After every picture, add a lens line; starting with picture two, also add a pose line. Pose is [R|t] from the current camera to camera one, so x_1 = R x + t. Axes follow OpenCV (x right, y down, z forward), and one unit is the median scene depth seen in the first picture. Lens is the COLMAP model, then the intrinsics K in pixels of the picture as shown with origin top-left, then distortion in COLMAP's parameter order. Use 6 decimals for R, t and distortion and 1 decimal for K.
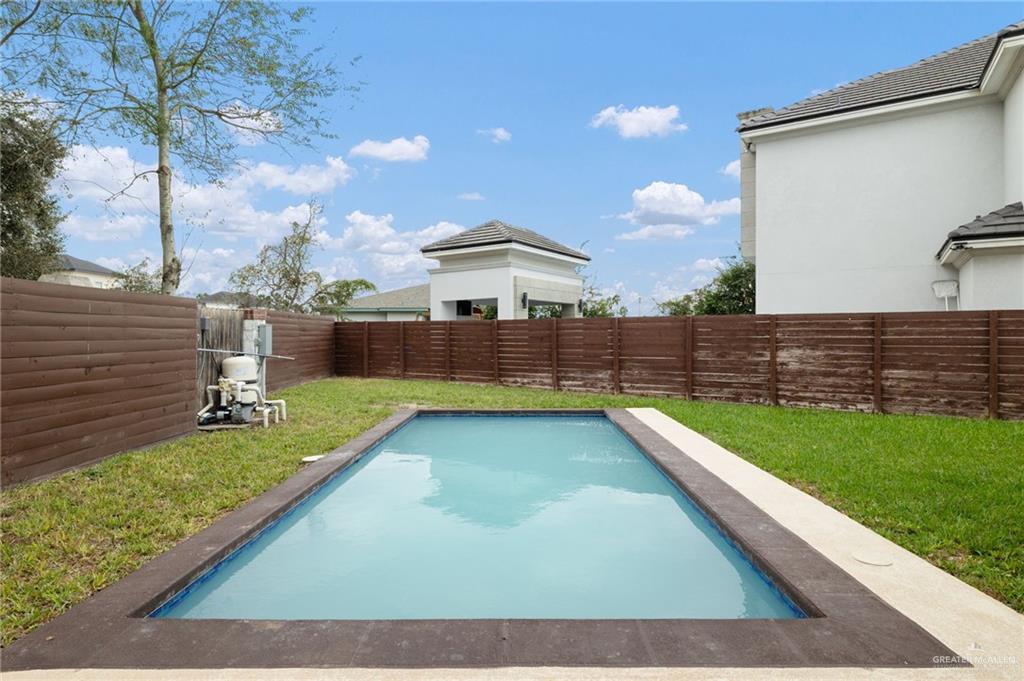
lens RADIAL K [[580.1, 0, 512.0], [0, 580.1, 340.5], [0, 0, 1]] dist [-0.002899, -0.000492]
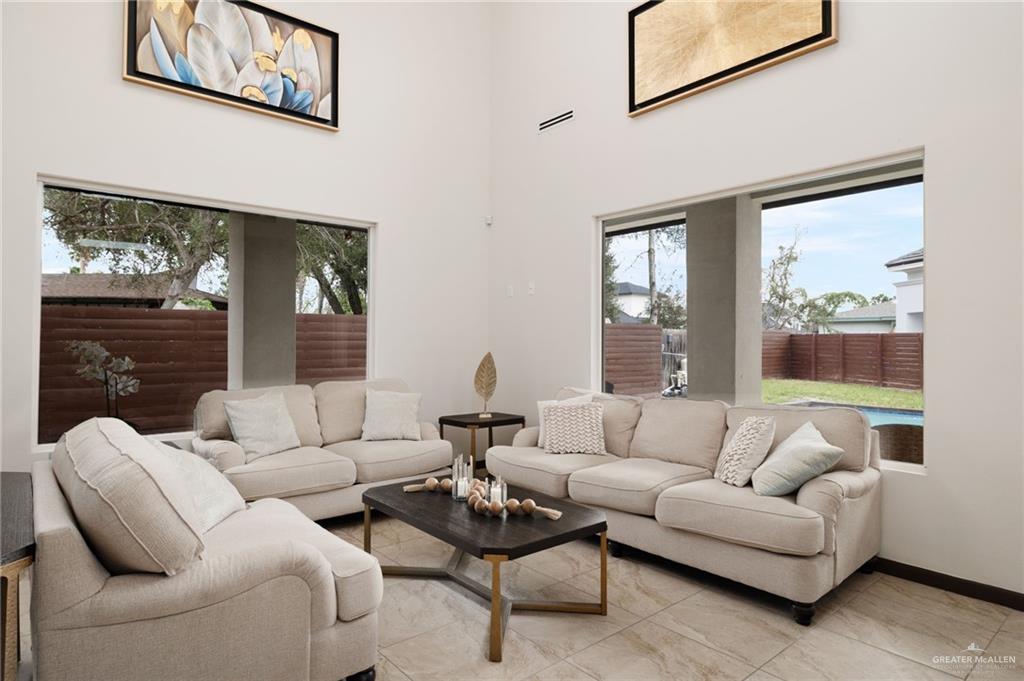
lens RADIAL K [[580.1, 0, 512.0], [0, 580.1, 340.5], [0, 0, 1]] dist [-0.002899, -0.000492]
pose [[0.653431, 0.002813, -0.756981, 0.272766], [-0.013687, 0.999874, -0.008098, -0.001233], [0.756862, 0.015652, 0.653387, -0.277937]]
